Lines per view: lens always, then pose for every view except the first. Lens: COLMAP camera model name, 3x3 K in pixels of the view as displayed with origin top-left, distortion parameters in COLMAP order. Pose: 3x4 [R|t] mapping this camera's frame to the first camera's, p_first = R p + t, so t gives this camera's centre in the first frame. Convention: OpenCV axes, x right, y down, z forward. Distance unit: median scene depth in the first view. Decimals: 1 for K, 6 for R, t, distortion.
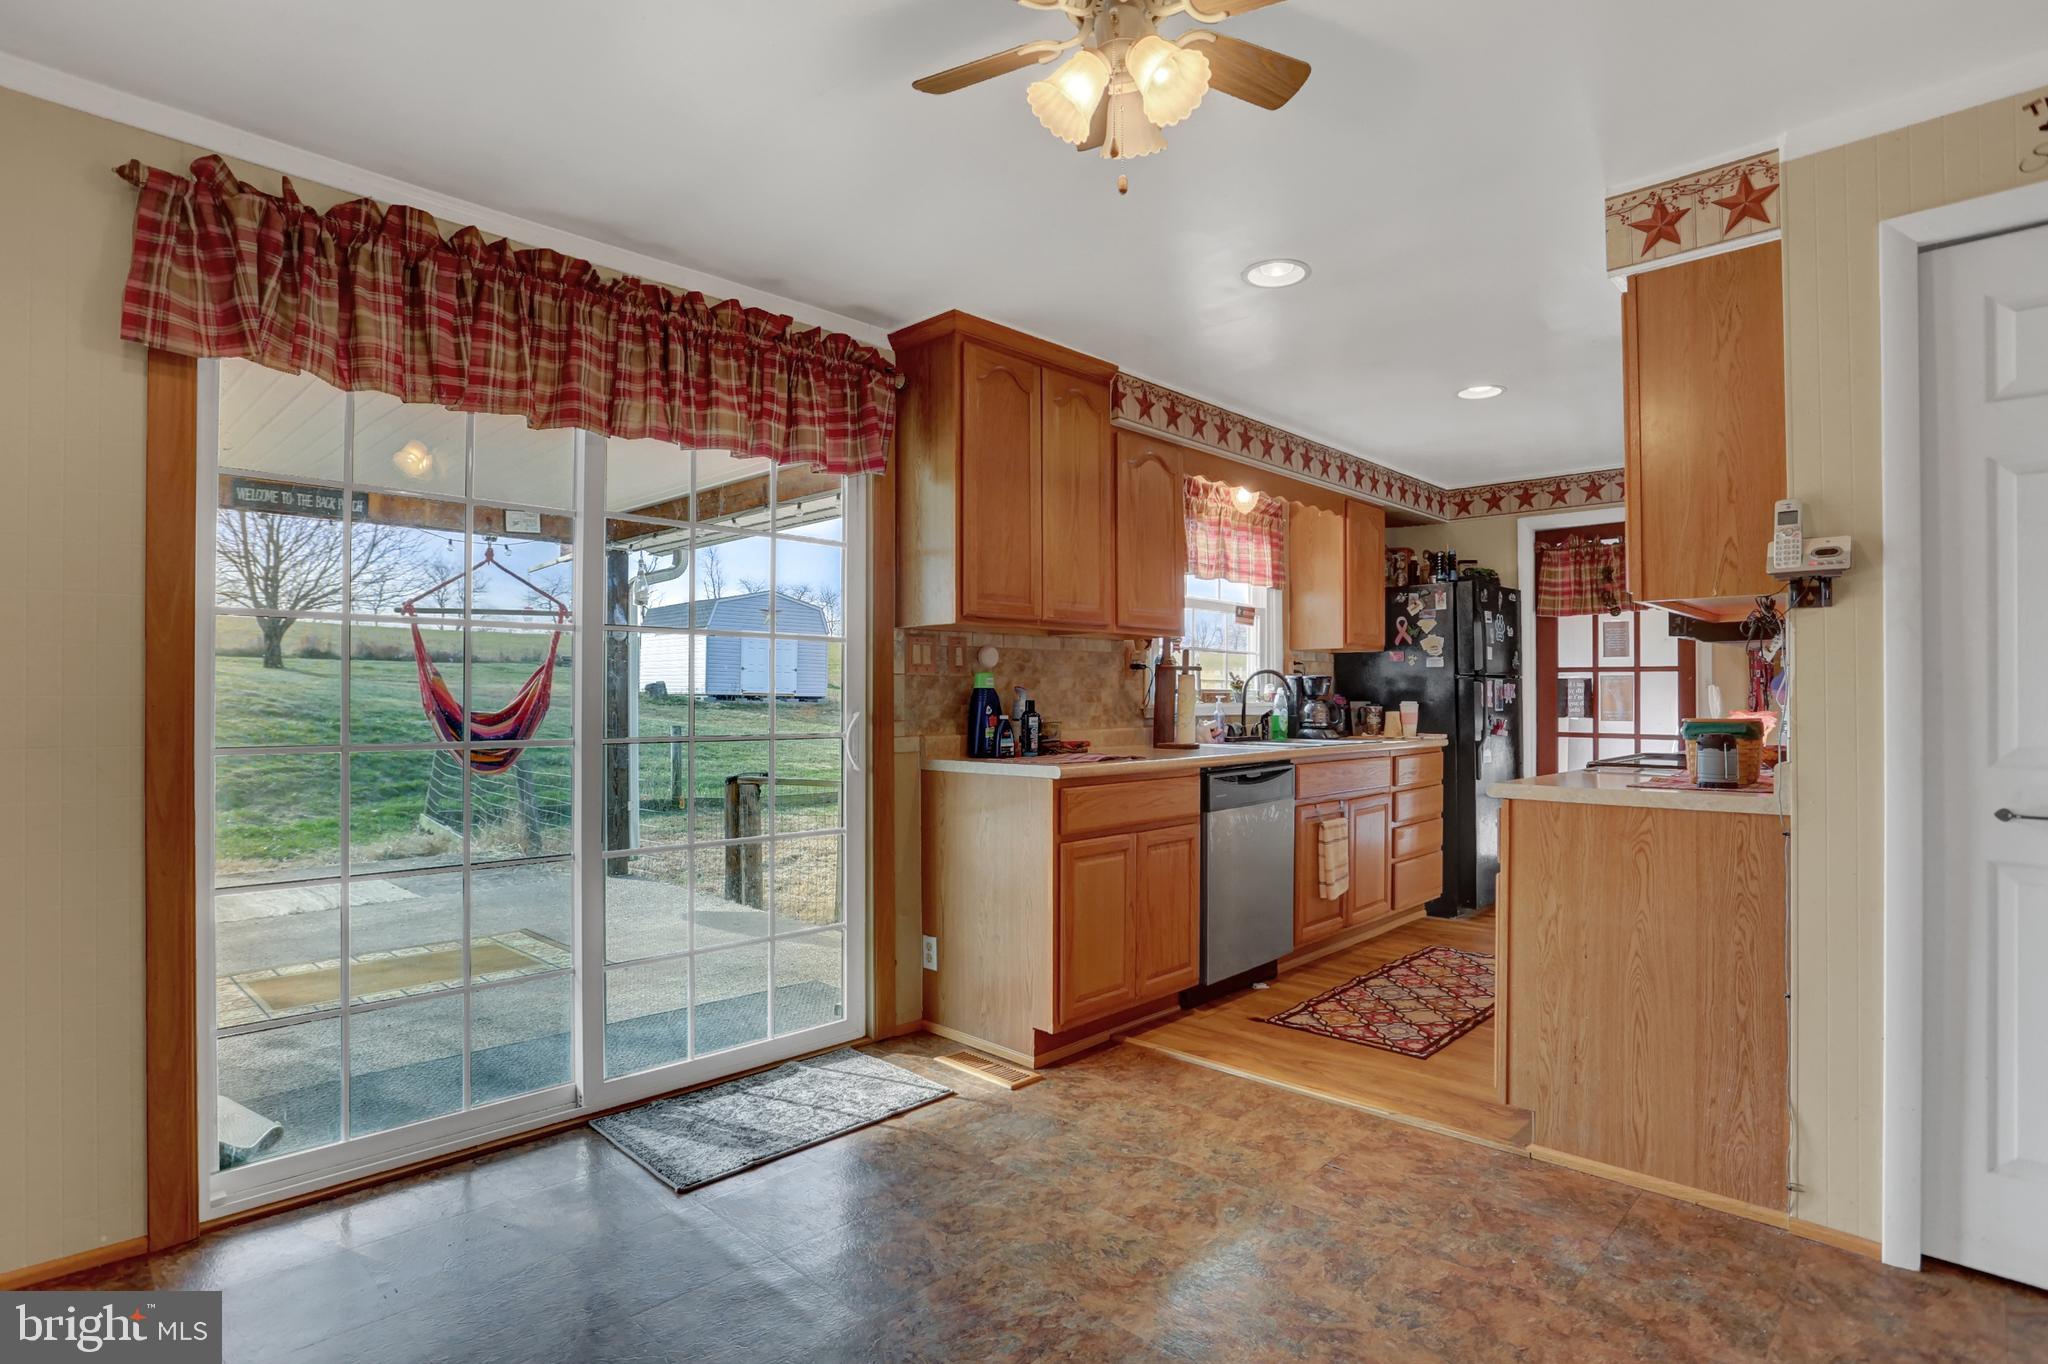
lens RADIAL K [[1073.8, 0, 1024.0], [0, 1073.8, 682.0], [0, 0, 1]] dist [-0.060778, 0.032831]
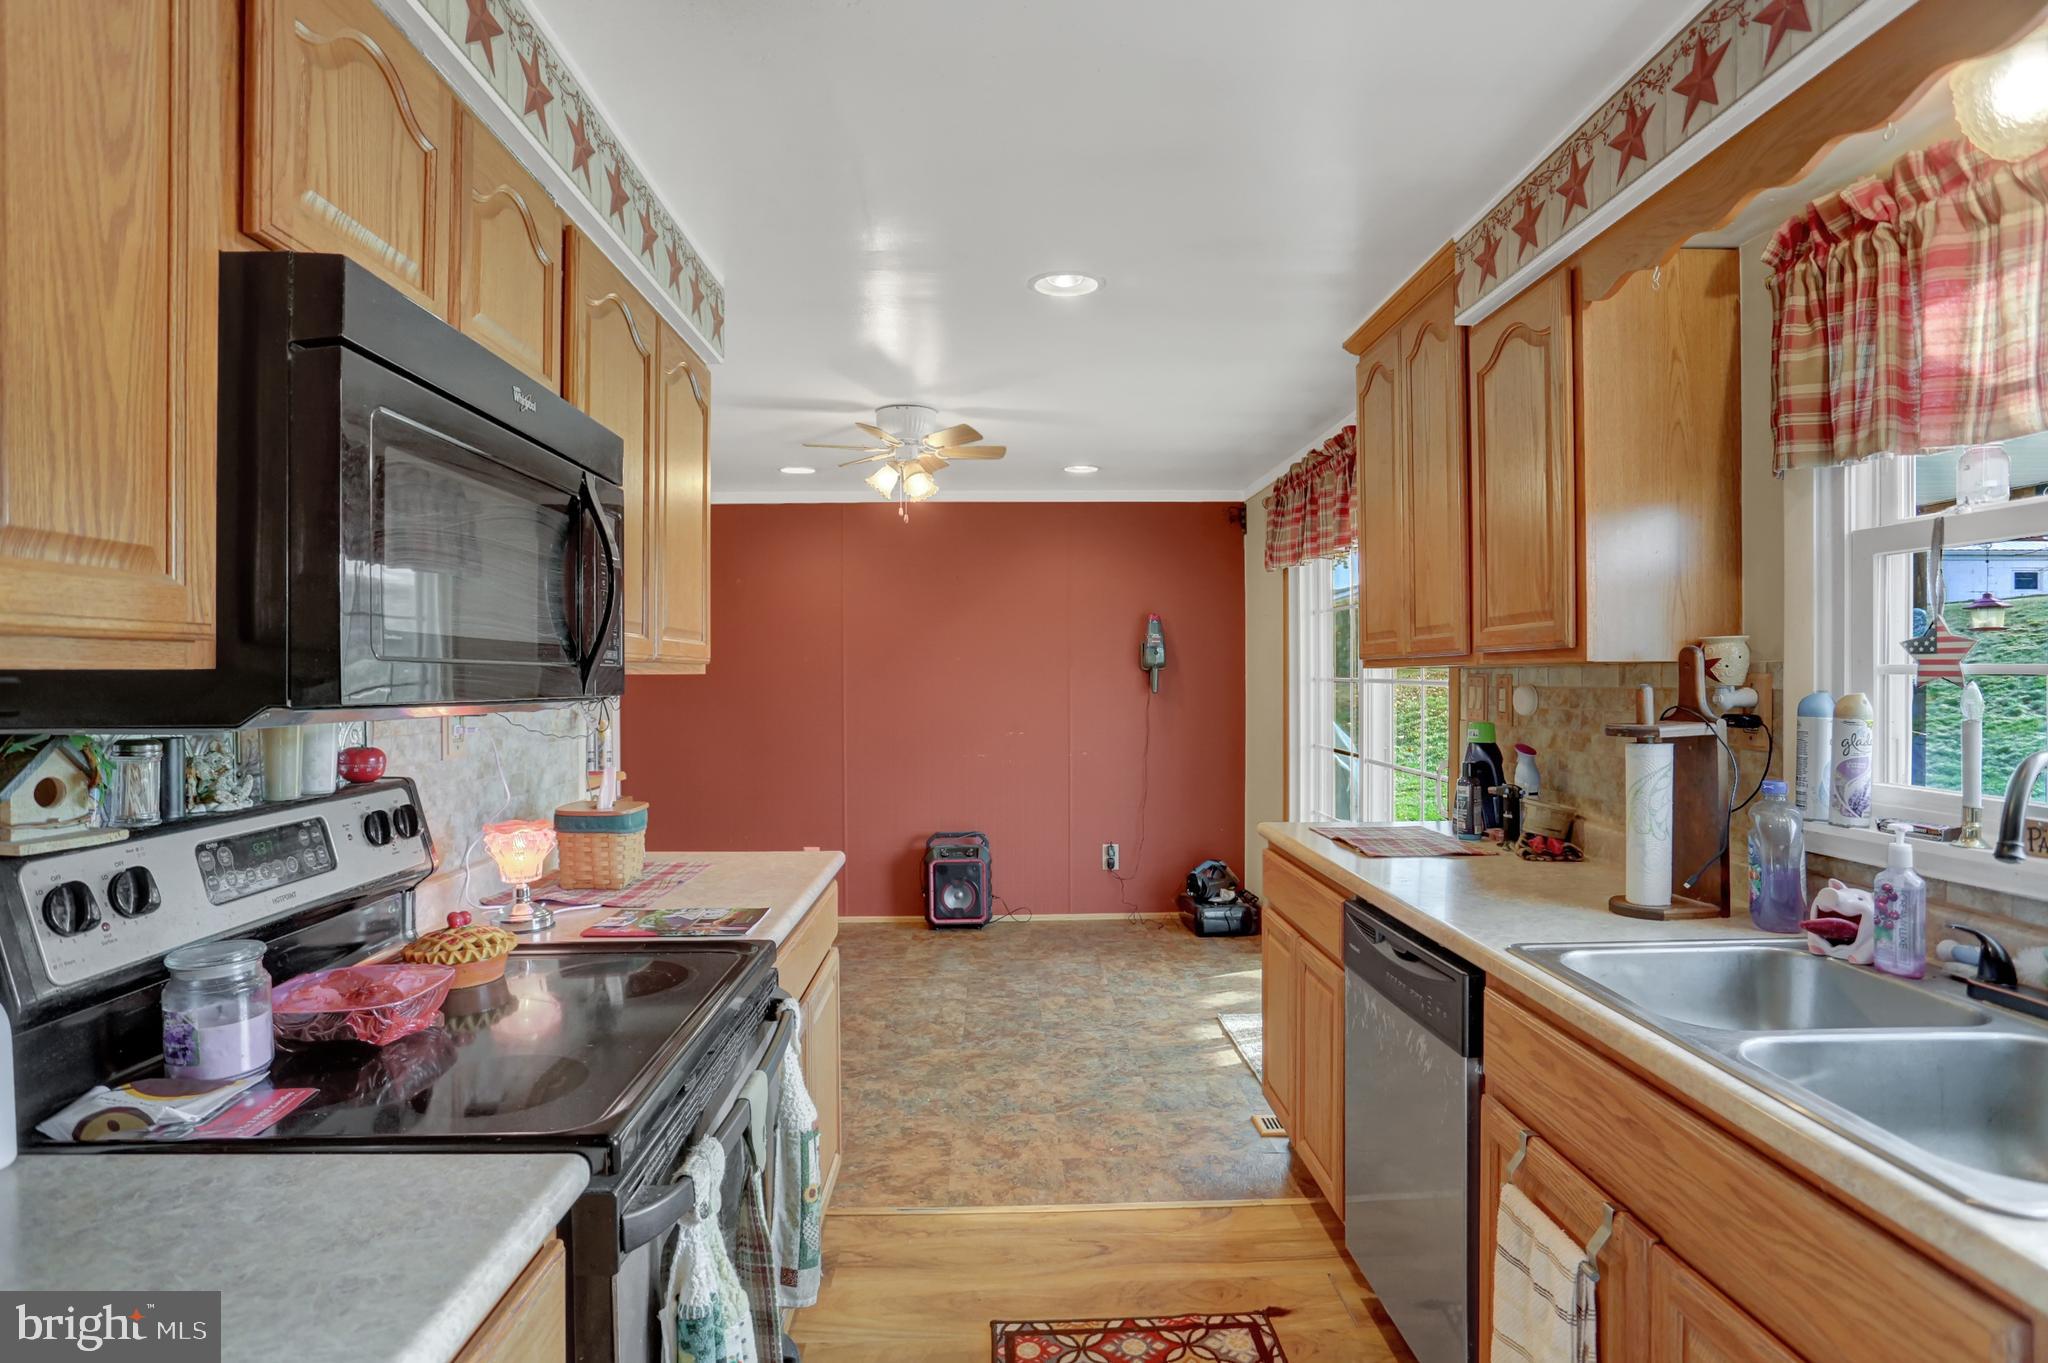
lens RADIAL K [[1074.1, 0, 1024.0], [0, 1074.1, 681.5], [0, 0, 1]] dist [-0.000282, -0.000042]
pose [[-0.706306, 0.005949, -0.707882, 0.525316], [0.014695, 0.999872, -0.006259, -0.026851], [0.707754, -0.014823, -0.706303, 0.936269]]
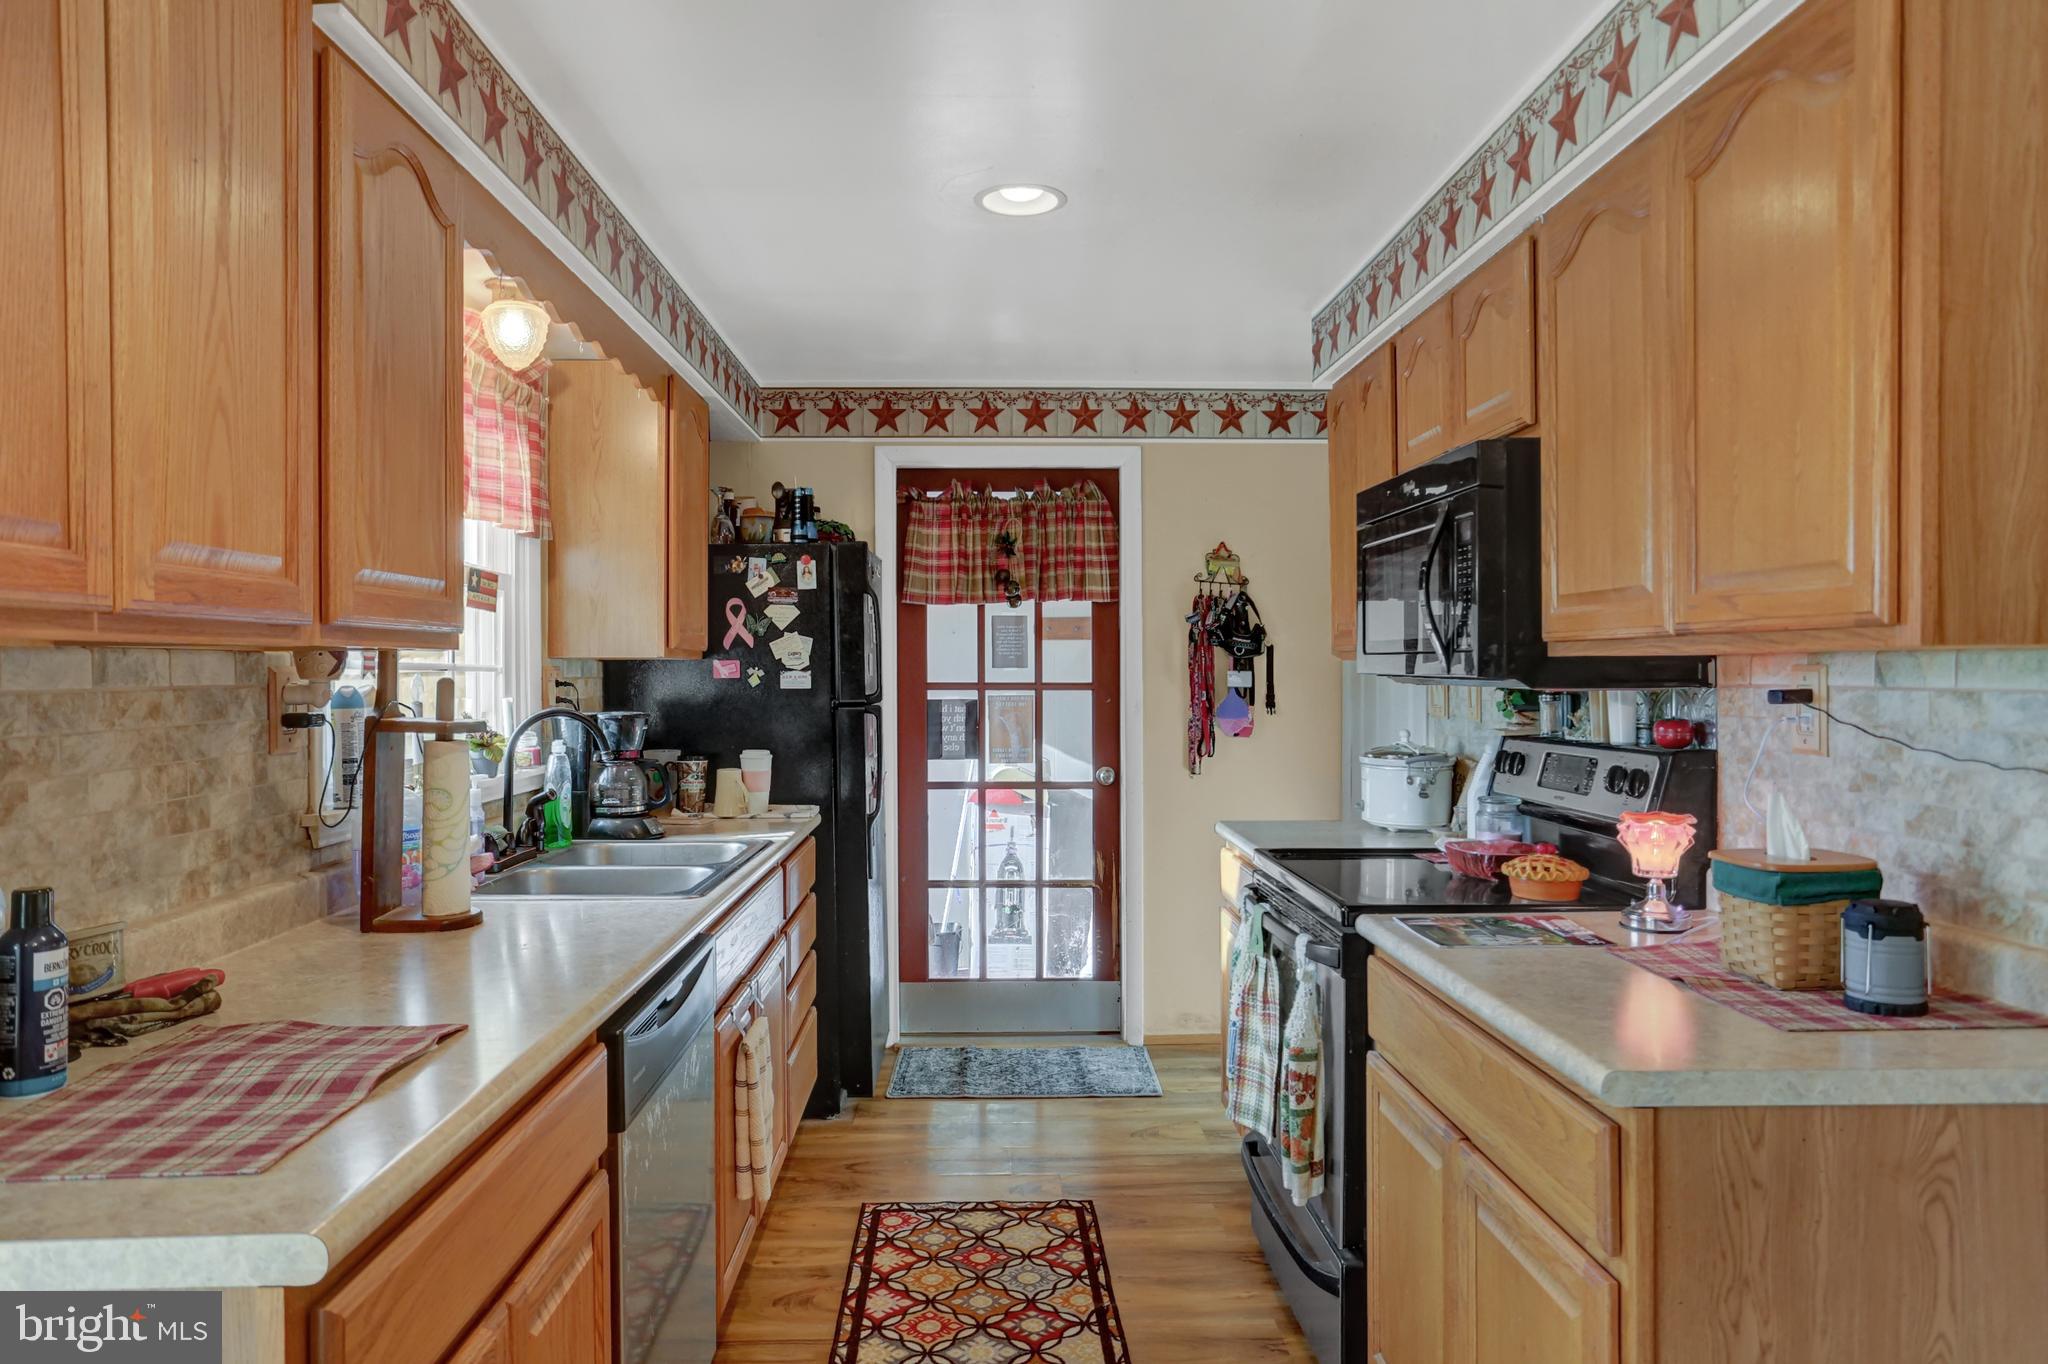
lens RADIAL K [[1342.9, 0, 1024.0], [0, 1342.9, 682.0], [0, 0, 1]] dist [-0.051278, 0.049010]
pose [[0.706635, -0.010405, 0.707501, -0.040377], [-0.003984, 0.999818, 0.018684, -0.032323], [-0.707567, -0.016021, 0.706465, 0.409753]]
